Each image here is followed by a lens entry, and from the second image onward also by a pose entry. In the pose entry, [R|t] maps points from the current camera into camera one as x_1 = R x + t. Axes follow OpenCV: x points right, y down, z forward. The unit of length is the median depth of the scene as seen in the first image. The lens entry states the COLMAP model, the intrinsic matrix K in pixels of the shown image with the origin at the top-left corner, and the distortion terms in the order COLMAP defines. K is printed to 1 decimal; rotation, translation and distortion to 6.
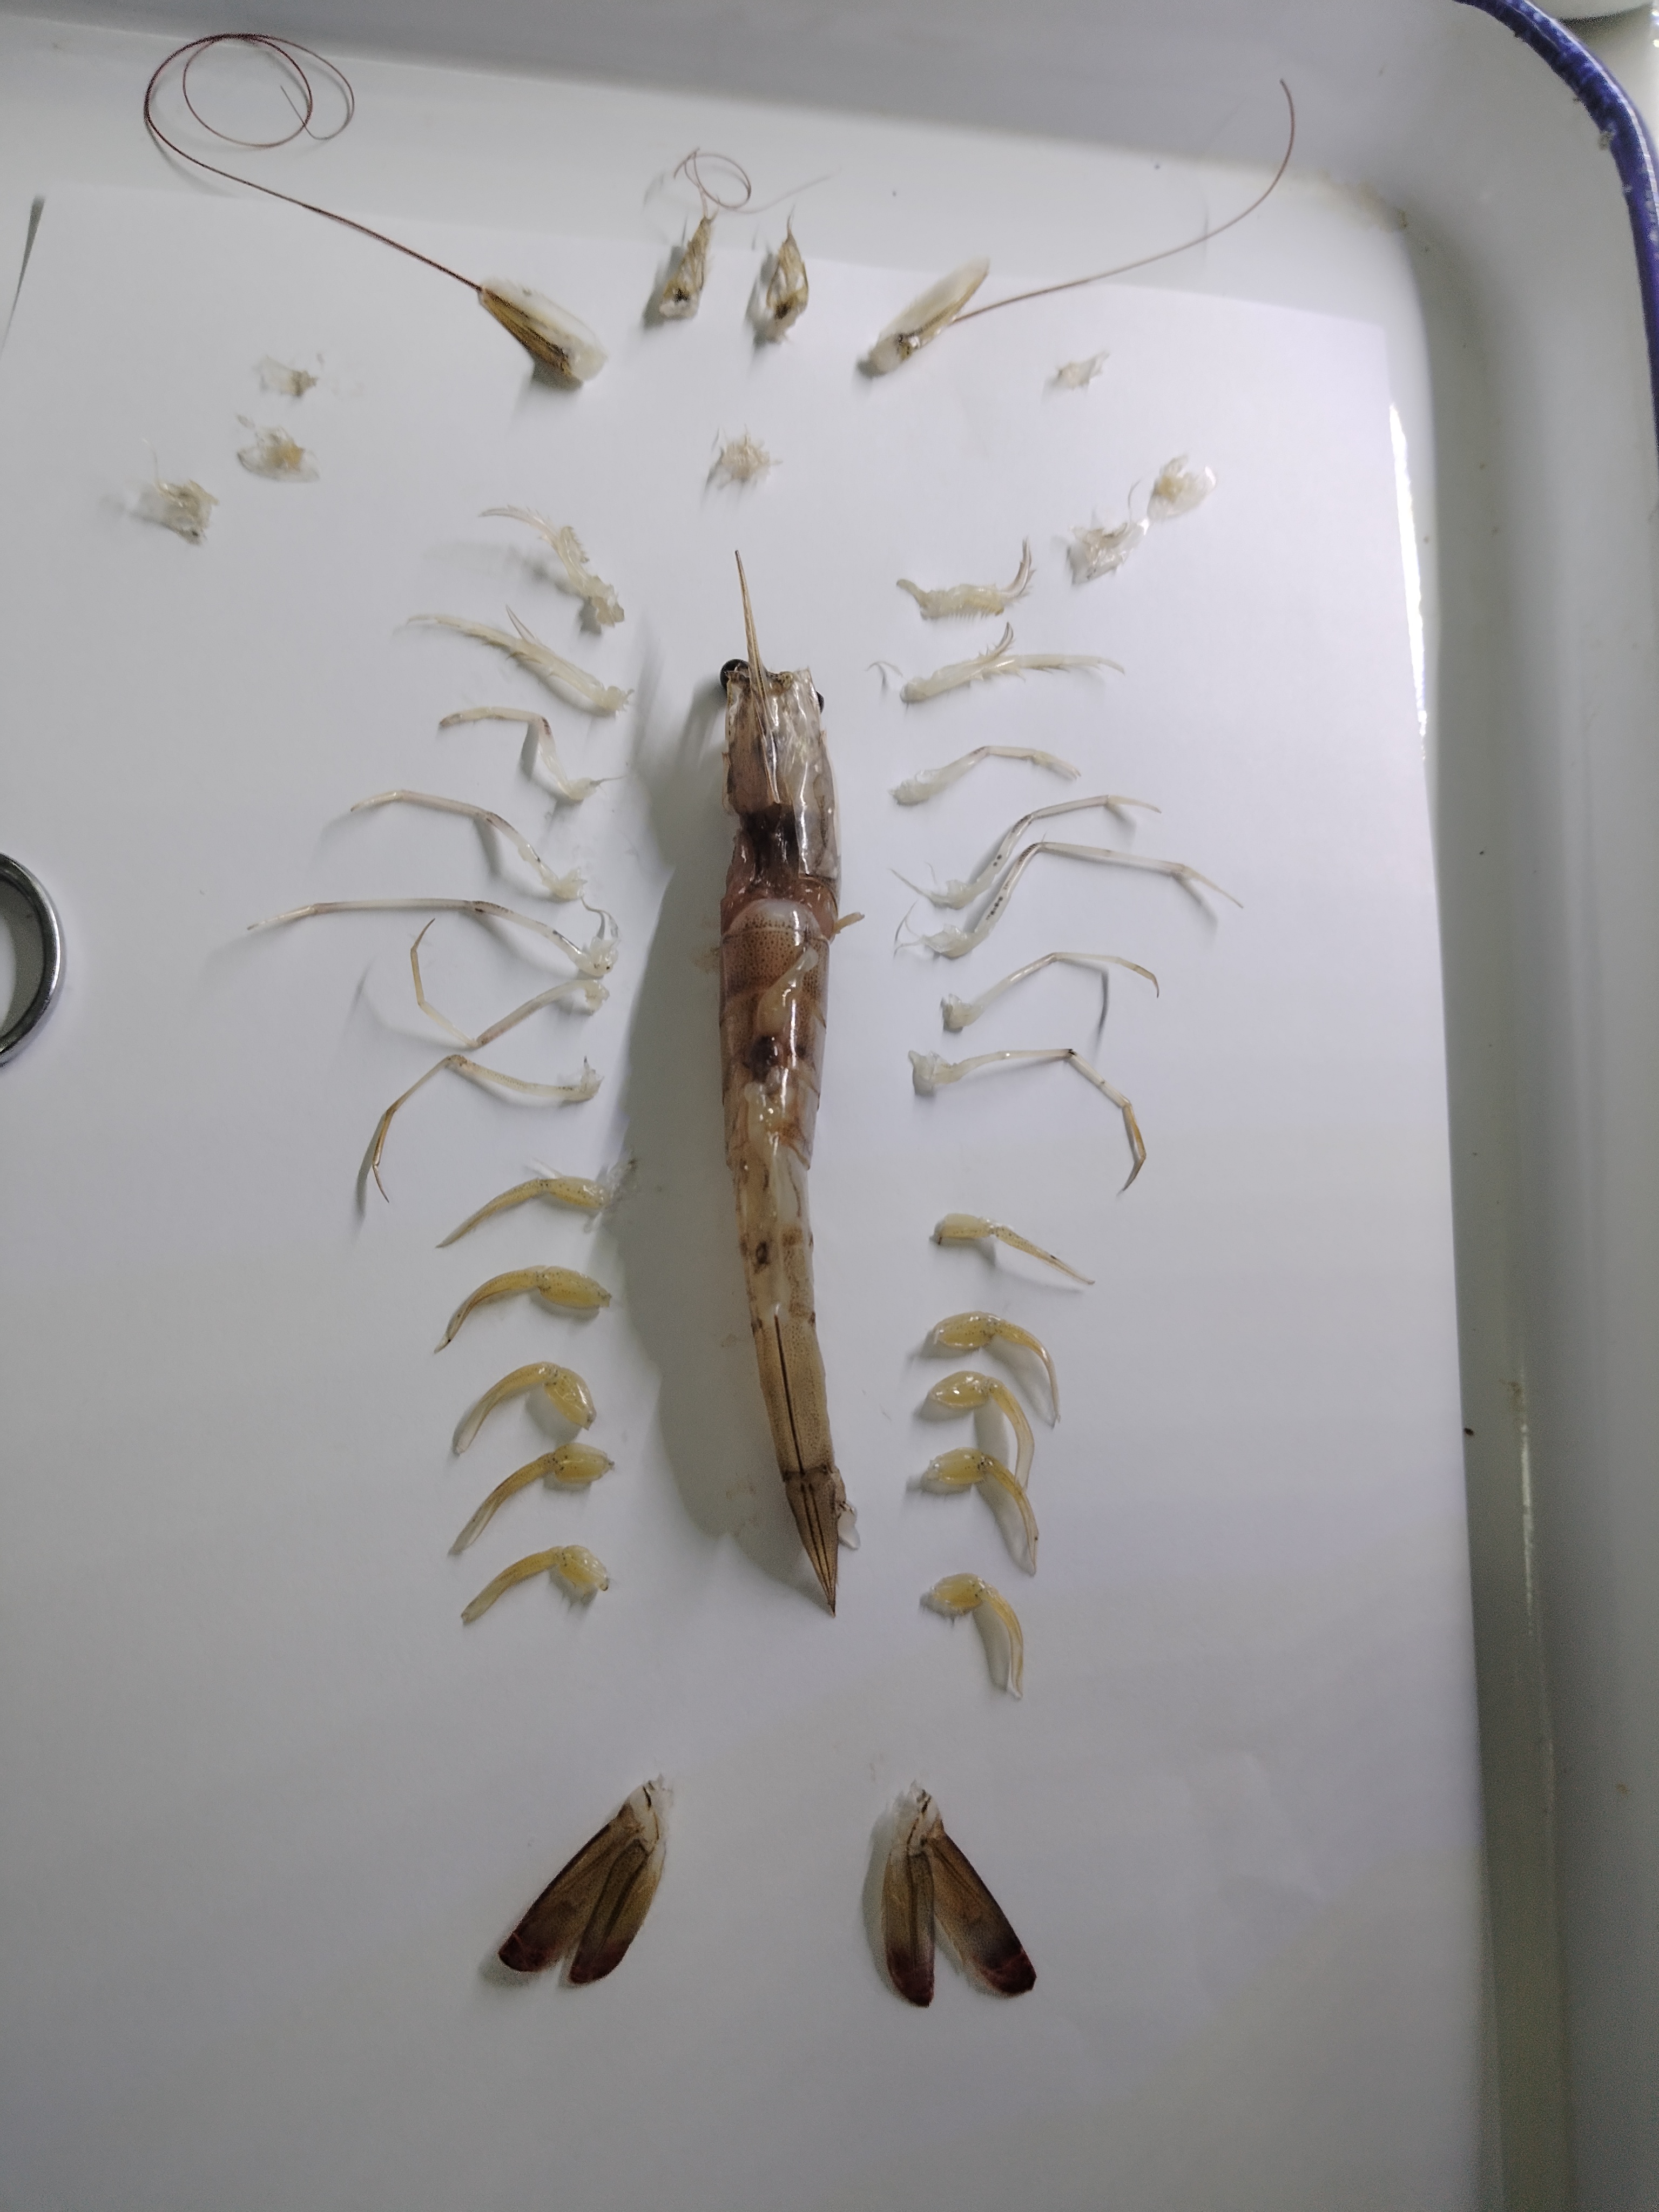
lens RADIAL K [[1669.3, 0, 821.2], [0, 1669.3, 1113.0], [0, 0, 1]] dist [-0.000863, -0.039388]
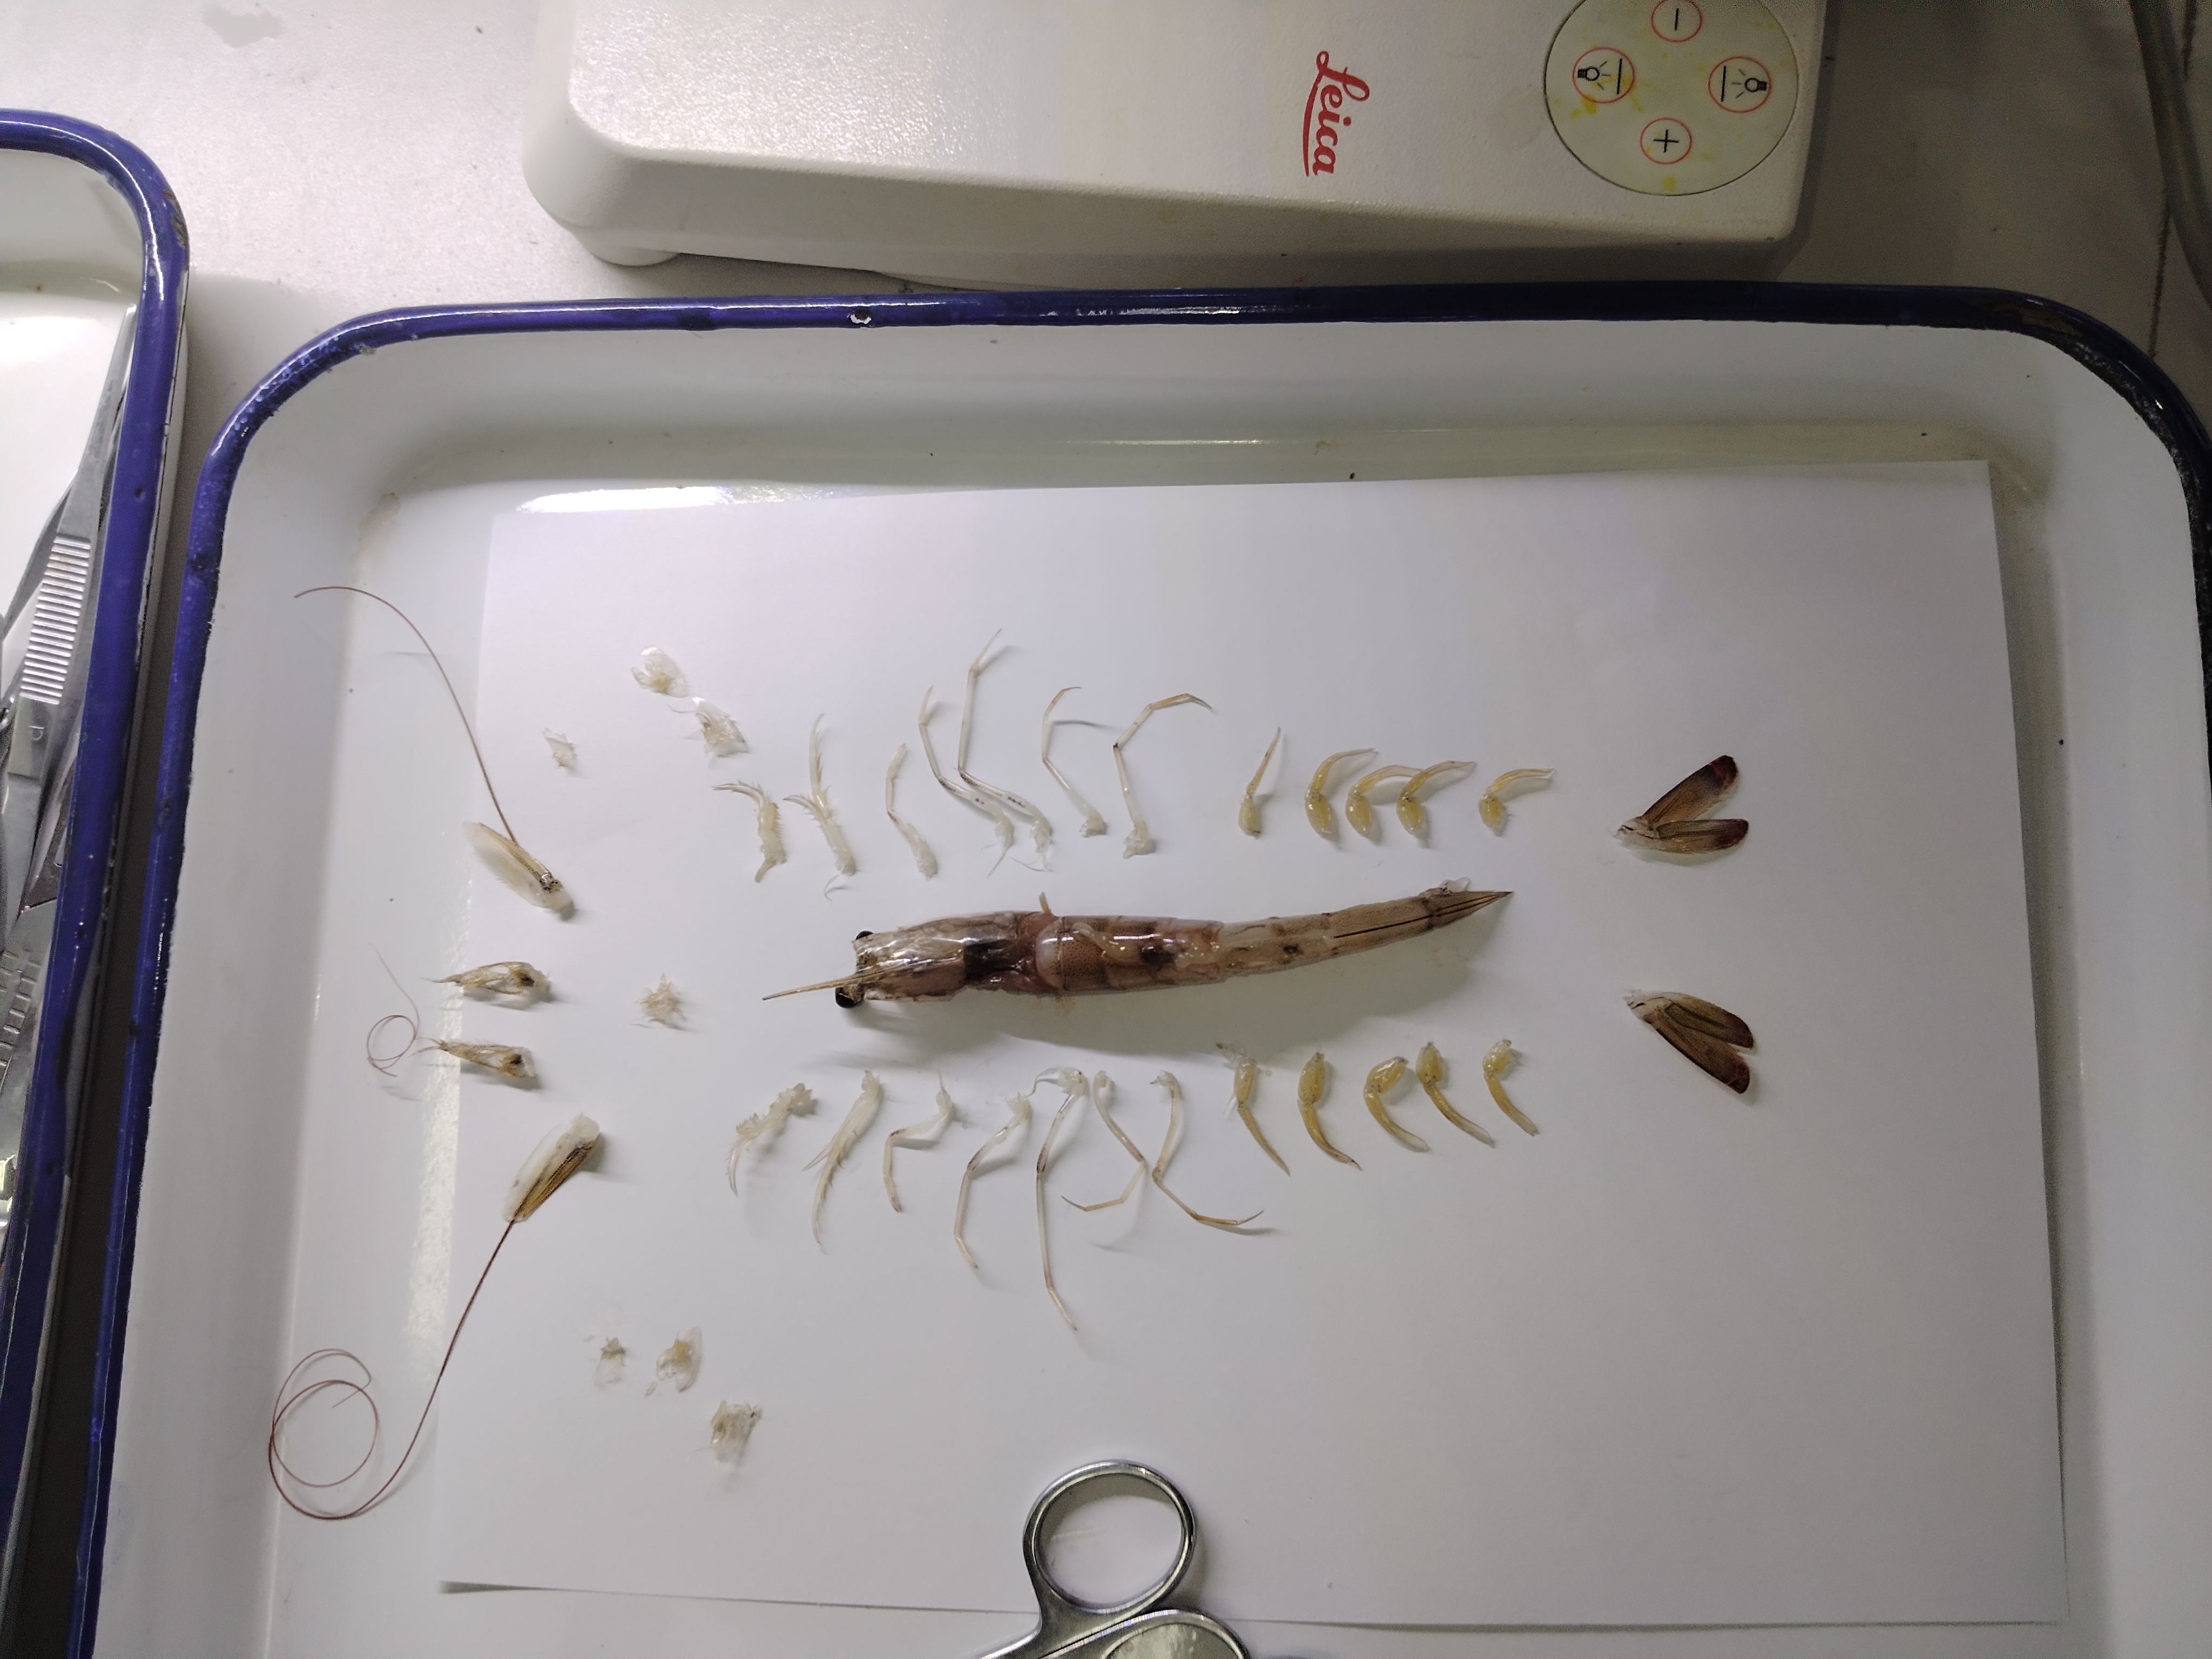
lens RADIAL K [[1669.3, 0, 1095.6], [0, 1669.3, 821.7], [0, 0, 1]] dist [-0.000863, -0.039388]
pose [[-0.047893, -0.995127, 0.086189, -0.037535], [0.984281, -0.032333, 0.173624, -0.306670], [-0.169991, 0.093150, 0.981033, -0.398989]]
